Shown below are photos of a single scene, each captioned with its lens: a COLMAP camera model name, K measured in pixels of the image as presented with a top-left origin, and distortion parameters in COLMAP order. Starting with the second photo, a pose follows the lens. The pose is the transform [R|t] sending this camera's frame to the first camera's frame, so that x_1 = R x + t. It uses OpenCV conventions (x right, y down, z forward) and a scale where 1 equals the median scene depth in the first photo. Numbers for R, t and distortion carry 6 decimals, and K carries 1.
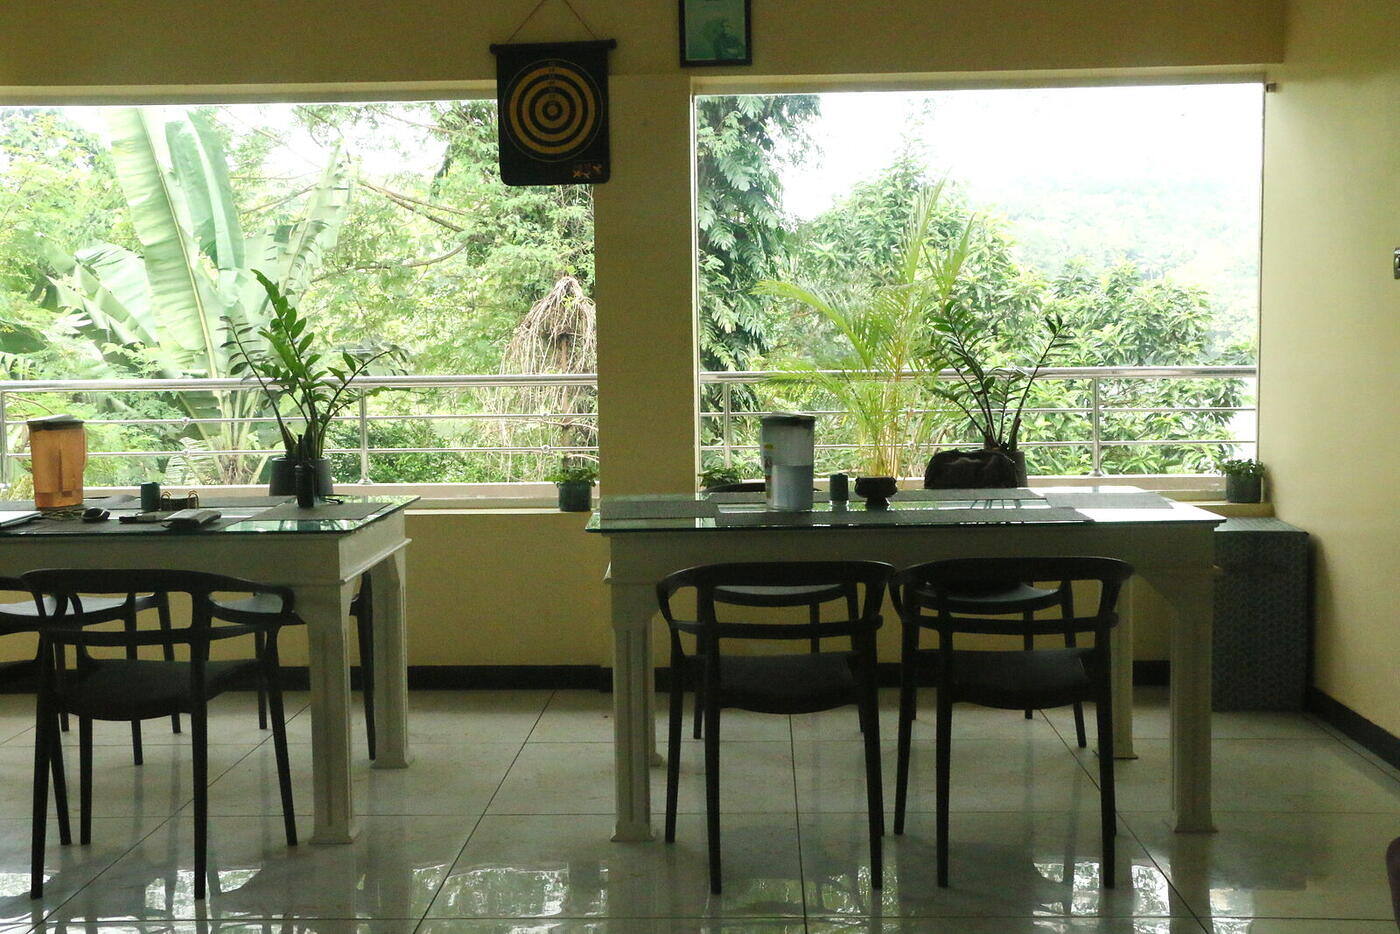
lens RADIAL K [[1624.2, 0, 700.0], [0, 1624.2, 467.0], [0, 0, 1]] dist [0.022270, 0.018368]
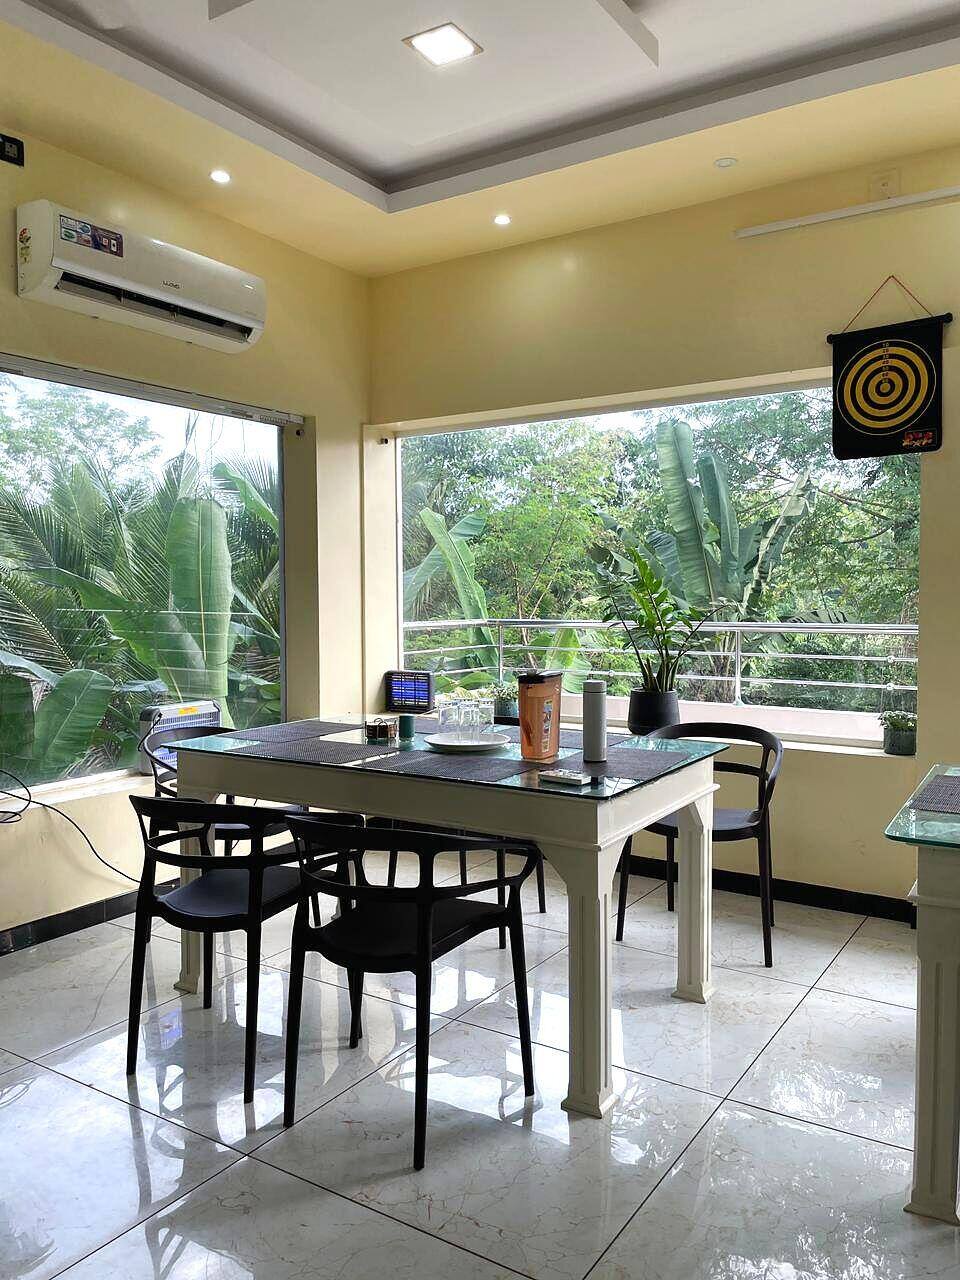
lens RADIAL K [[960.2, 0, 480.0], [0, 960.2, 640.0], [0, 0, 1]] dist [0.077551, -0.102685]
pose [[0.850896, 0.032375, -0.524336, 0.025703], [-0.045393, 0.998897, -0.011987, -0.029613], [0.523370, 0.034001, 0.851427, 0.306839]]
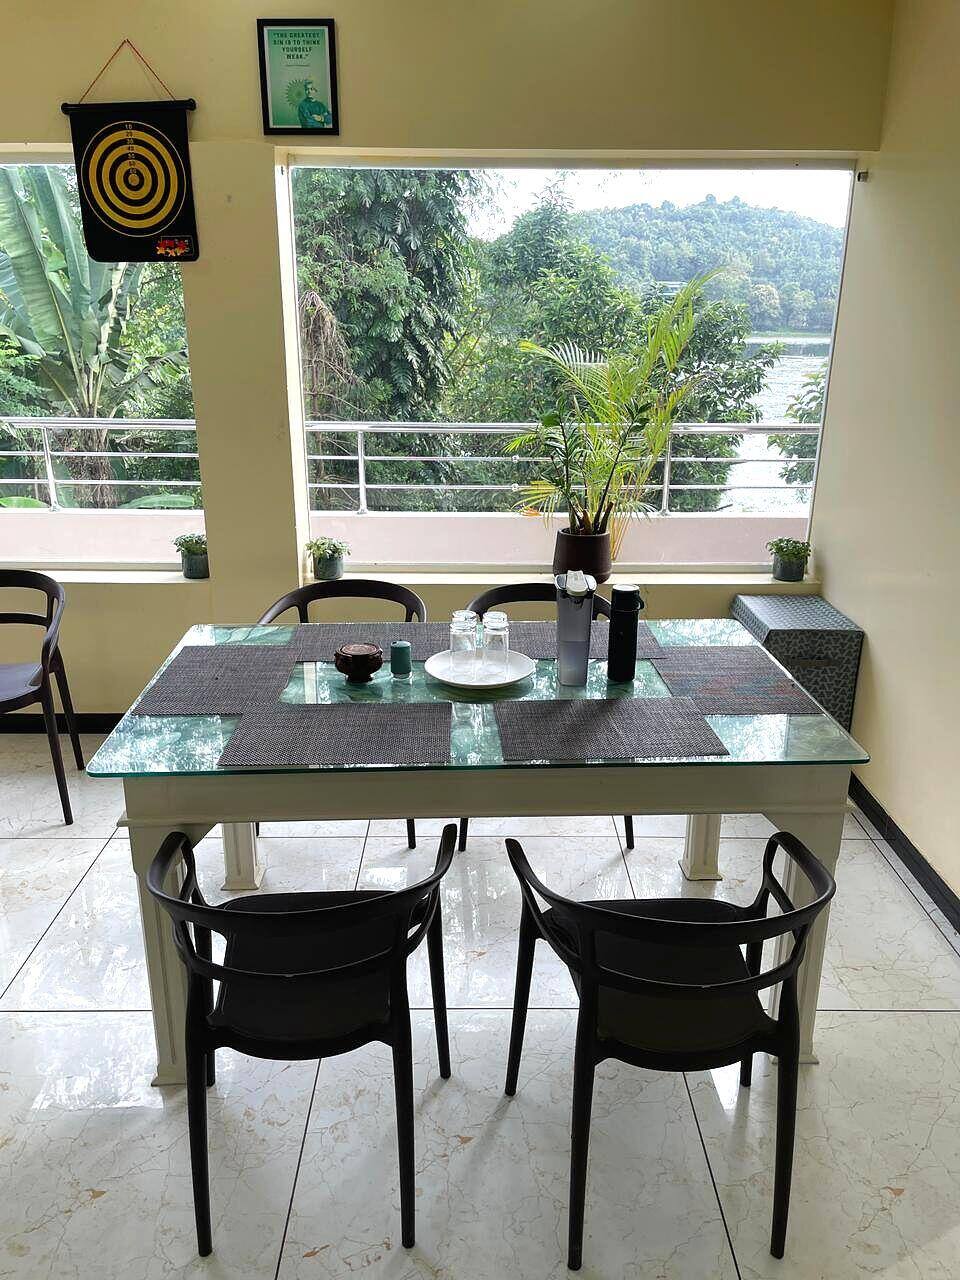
lens RADIAL K [[960.2, 0, 480.0], [0, 960.2, 640.0], [0, 0, 1]] dist [0.077551, -0.102685]
pose [[0.998505, 0.001653, 0.054642, 0.084109], [-0.014671, 0.970976, 0.238725, -0.094122], [-0.052661, -0.239170, 0.969549, 0.359769]]
